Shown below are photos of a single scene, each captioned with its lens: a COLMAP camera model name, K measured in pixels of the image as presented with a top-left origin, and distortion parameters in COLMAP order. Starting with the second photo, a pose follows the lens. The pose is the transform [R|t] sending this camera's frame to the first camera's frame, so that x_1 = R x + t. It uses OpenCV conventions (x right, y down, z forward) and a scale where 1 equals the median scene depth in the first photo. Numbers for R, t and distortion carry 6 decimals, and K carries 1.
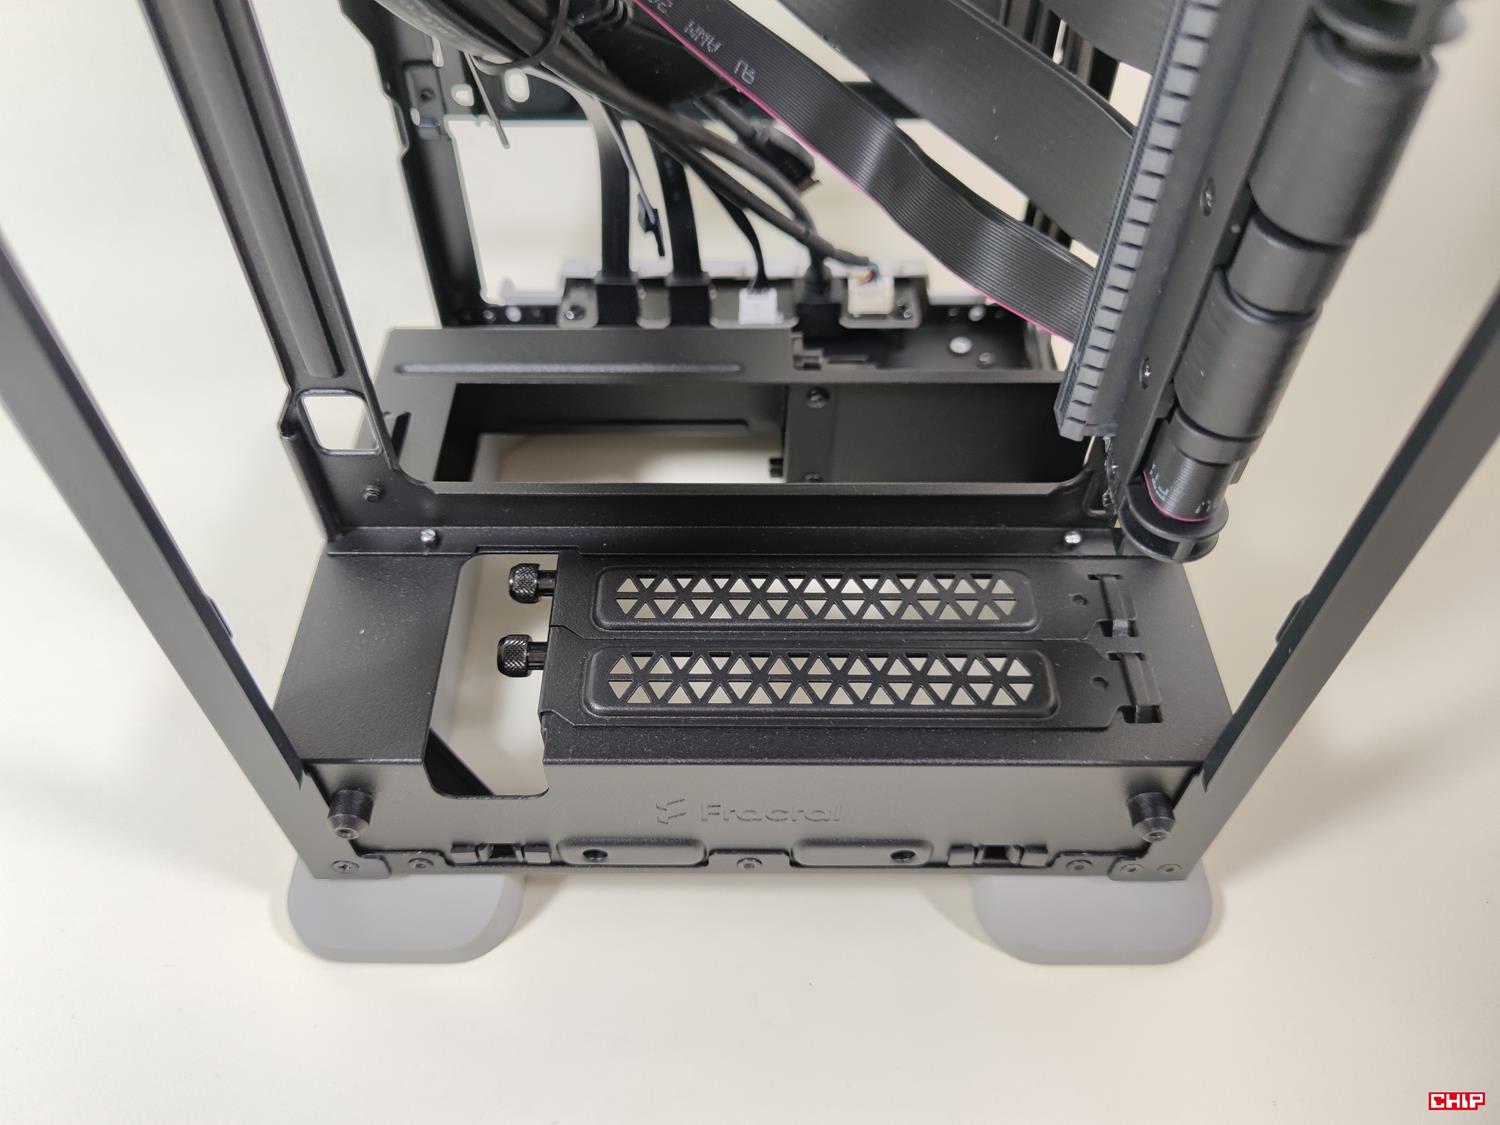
lens RADIAL K [[1111.2, 0, 729.5], [0, 1111.2, 570.5], [0, 0, 1]] dist [0.026672, -0.048001]
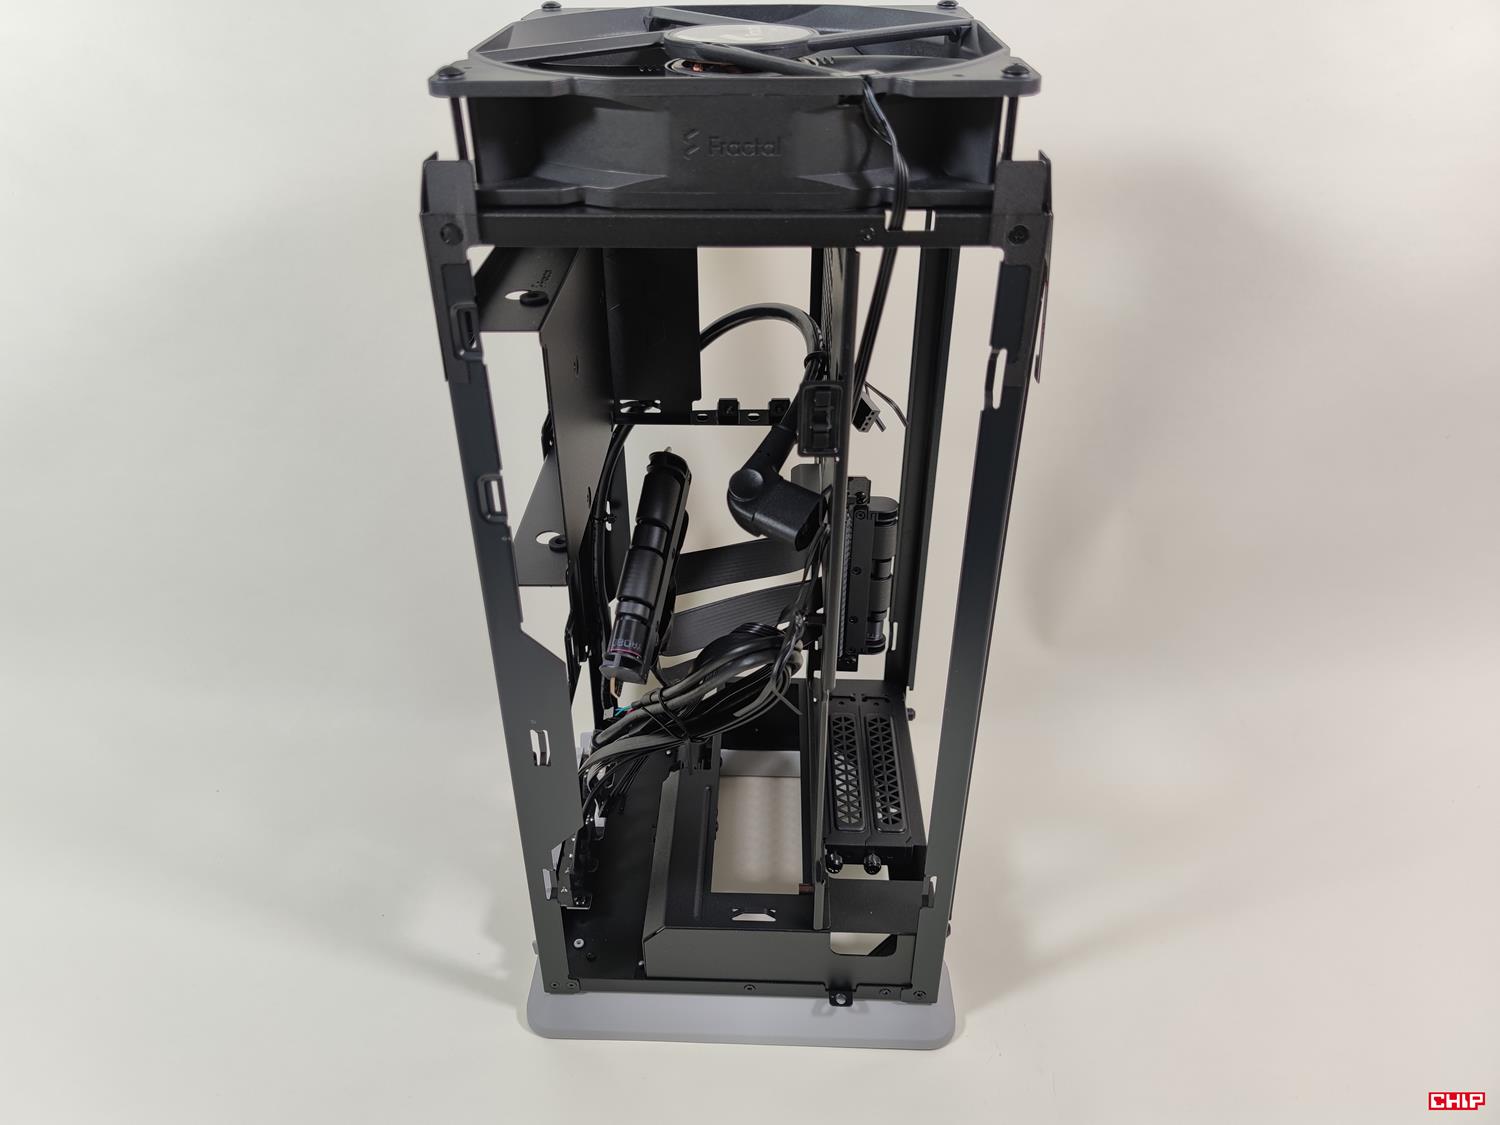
lens RADIAL K [[1111.2, 0, 736.4], [0, 1111.2, 562.4], [0, 0, 1]] dist [0.026672, -0.048001]
pose [[0.999366, 0.016595, -0.031502, 0.067869], [-0.025356, 0.952826, -0.302457, 0.126030], [0.024997, 0.303064, 0.952642, -1.414621]]
